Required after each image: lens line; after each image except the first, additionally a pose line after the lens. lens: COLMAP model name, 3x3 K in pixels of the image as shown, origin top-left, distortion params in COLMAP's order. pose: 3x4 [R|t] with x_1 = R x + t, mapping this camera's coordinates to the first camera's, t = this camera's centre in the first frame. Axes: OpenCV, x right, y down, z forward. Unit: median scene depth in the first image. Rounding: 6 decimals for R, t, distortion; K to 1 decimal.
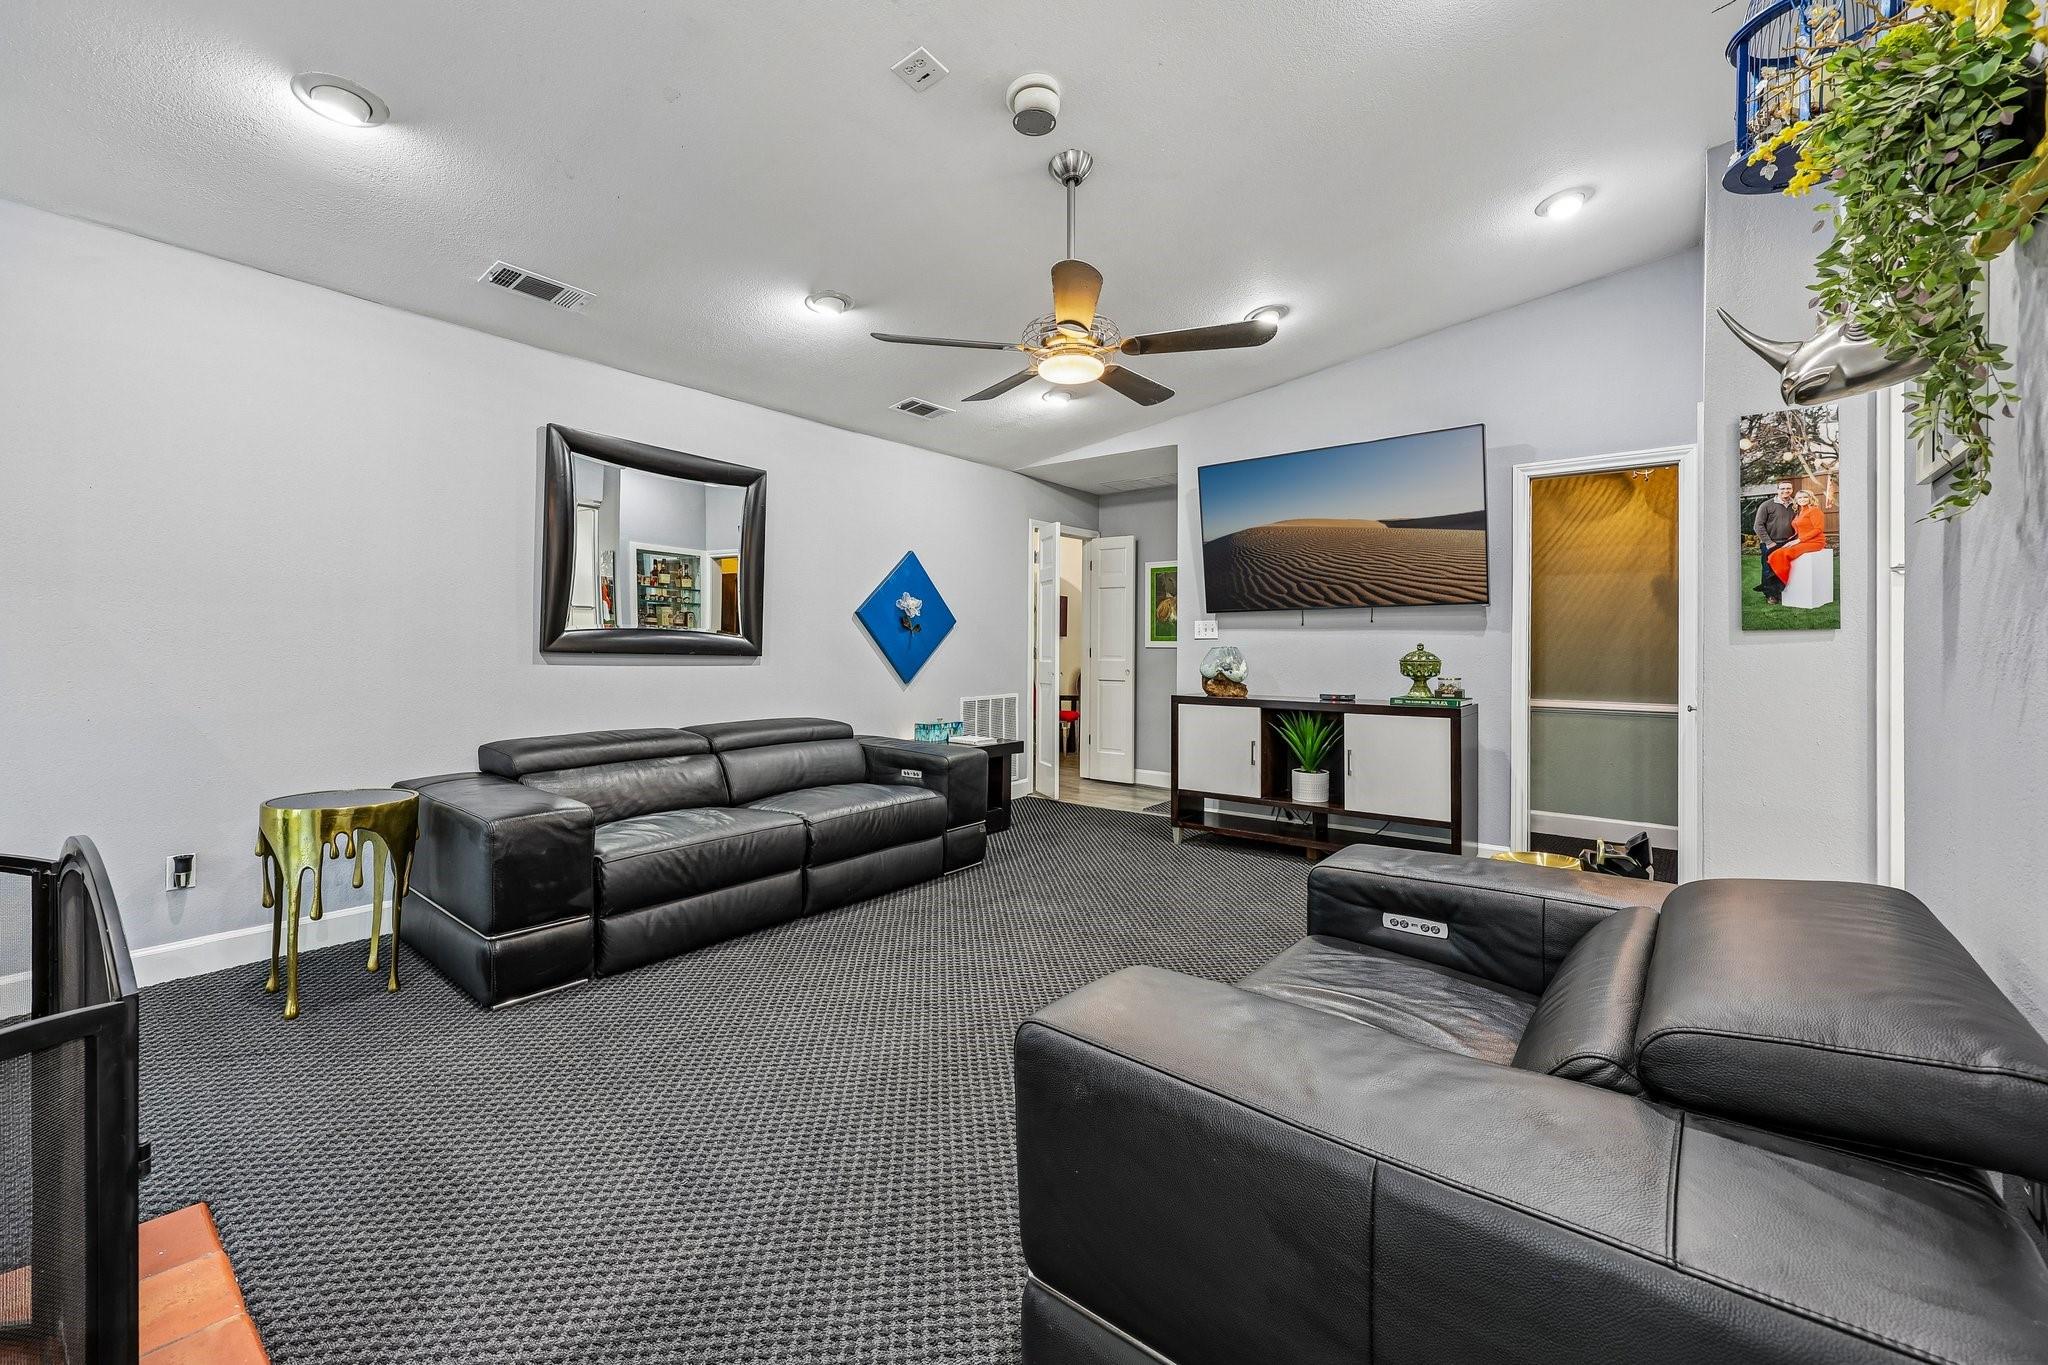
lens RADIAL K [[819.6, 0, 1004.0], [0, 819.6, 649.8], [0, 0, 1]] dist [-0.013814, -0.000526]
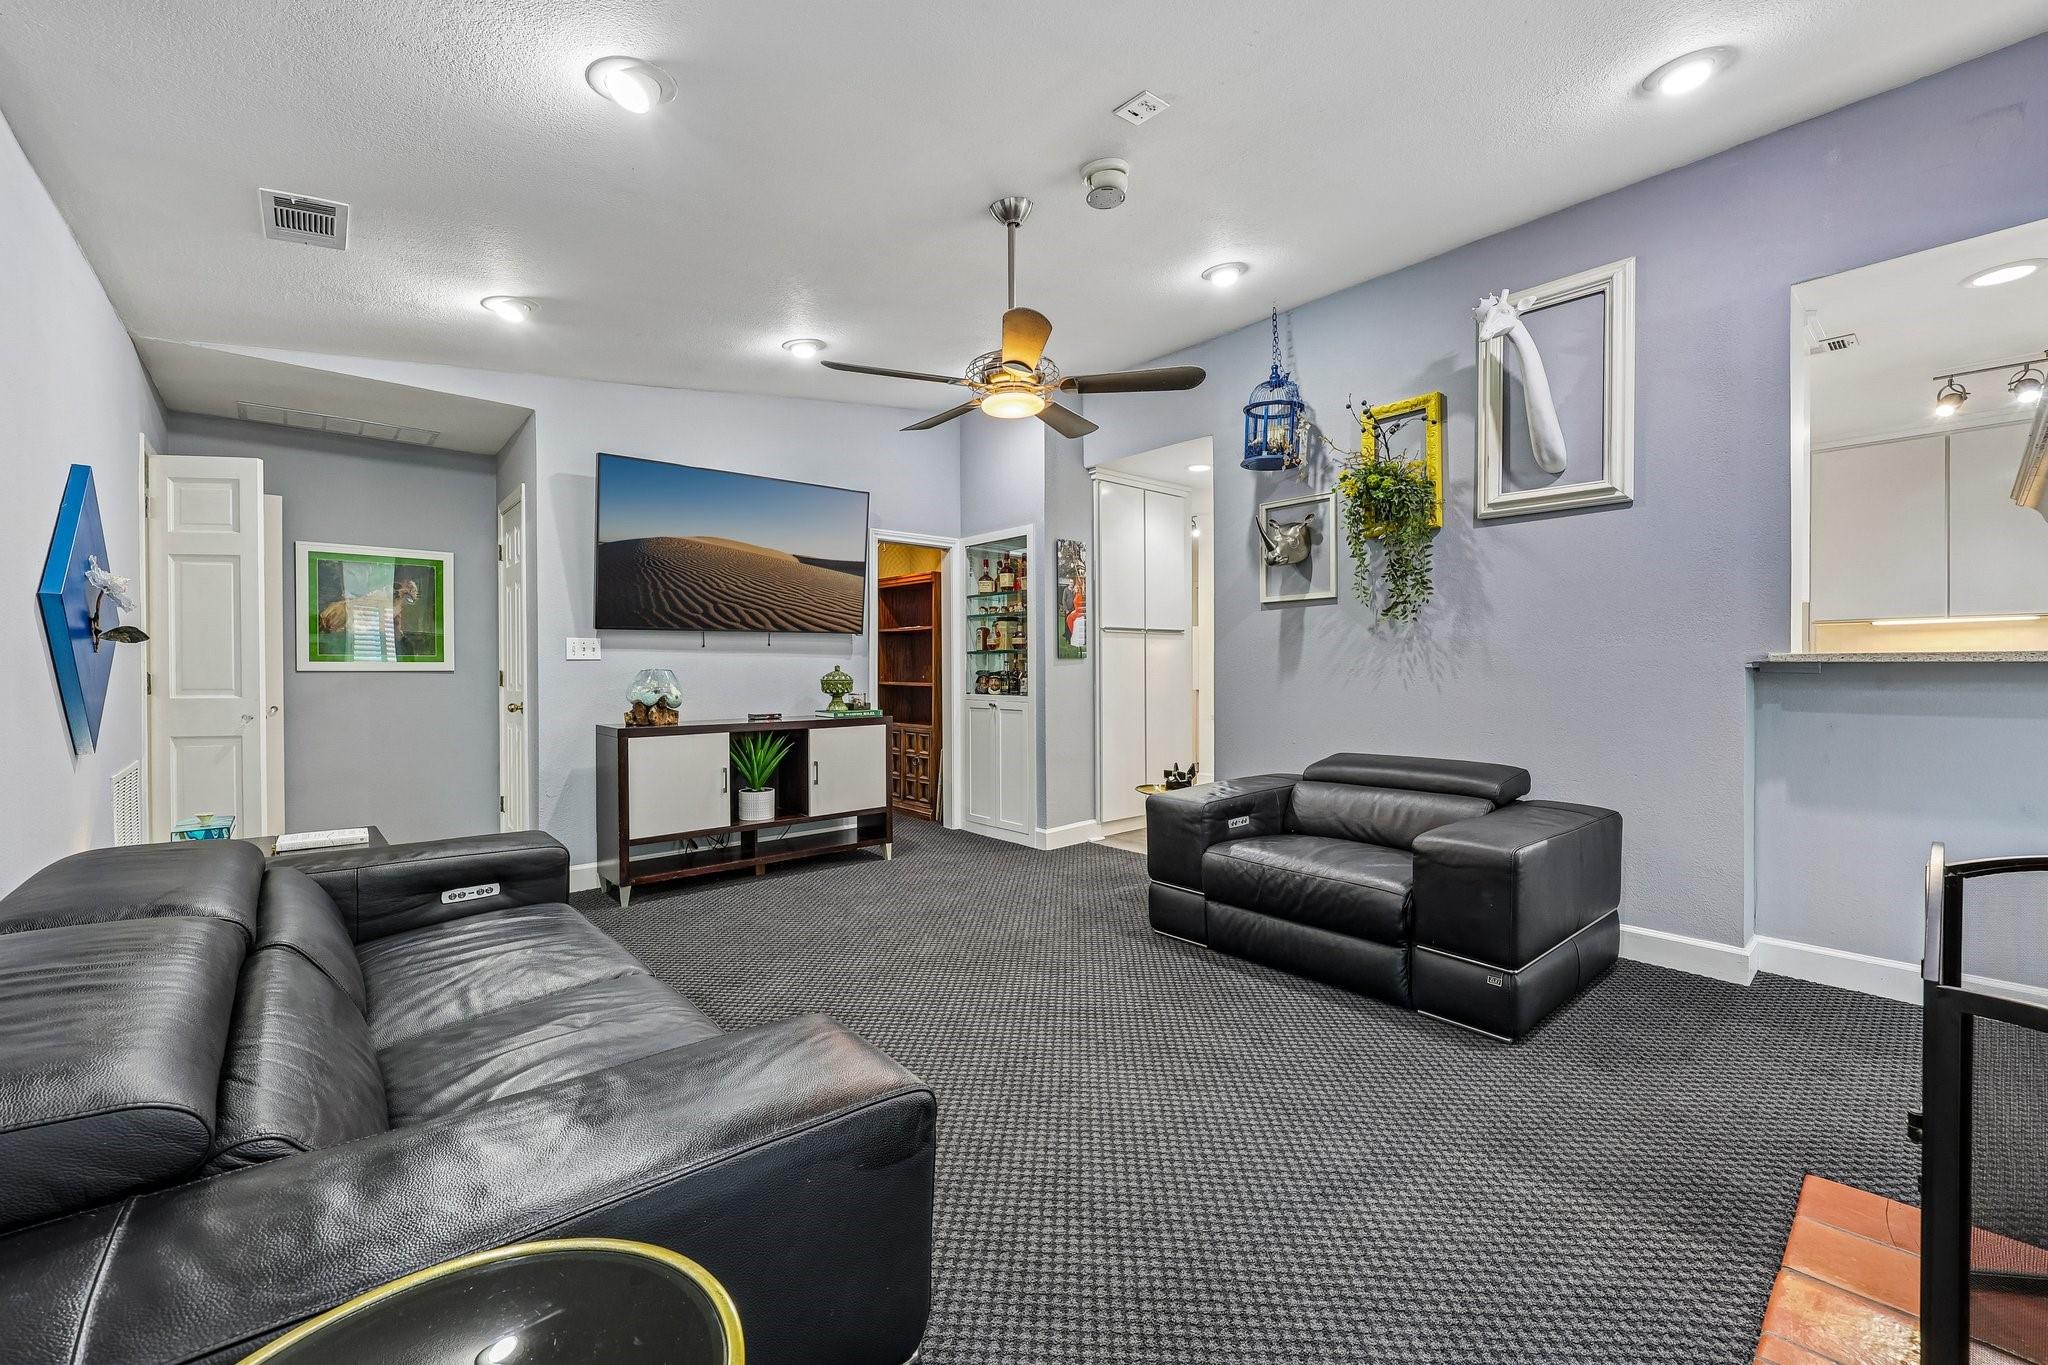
lens RADIAL K [[819.6, 0, 1031.9], [0, 819.6, 679.1], [0, 0, 1]] dist [-0.013814, -0.000526]
pose [[0.173570, -0.009151, 0.984779, -0.607086], [0.007340, 0.999941, 0.007999, 0.004301], [-0.984794, 0.005840, 0.173627, 0.511575]]
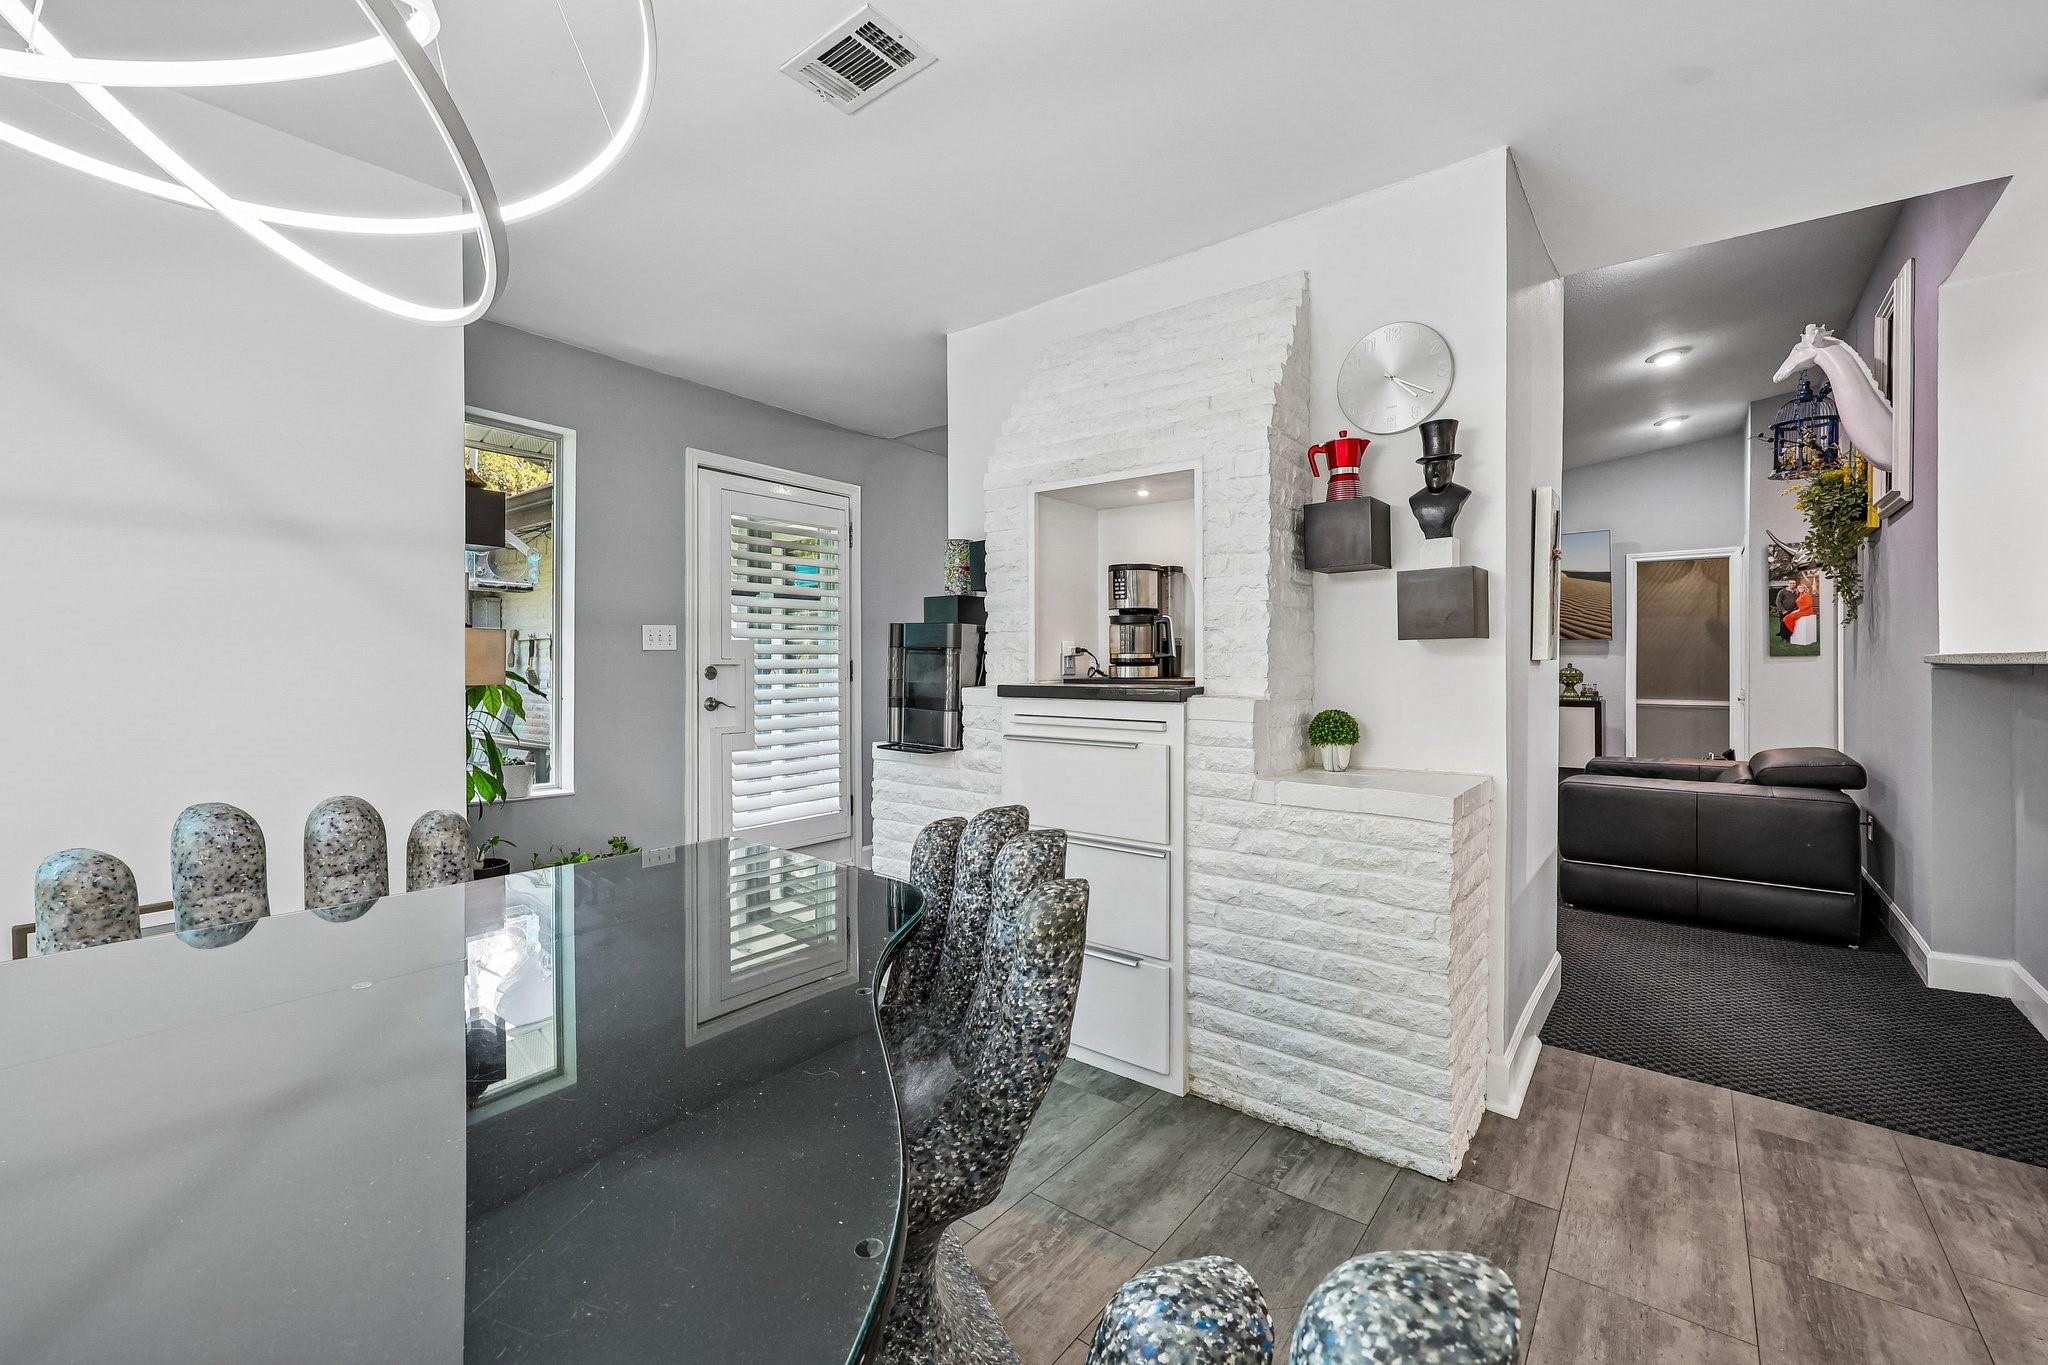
lens RADIAL K [[819.6, 0, 1013.0], [0, 819.6, 671.5], [0, 0, 1]] dist [-0.013814, -0.000526]
pose [[0.999982, -0.004591, 0.003984, -0.614033], [0.004585, 0.999988, 0.001544, 0.000743], [-0.003992, -0.001526, 0.999991, -0.628722]]
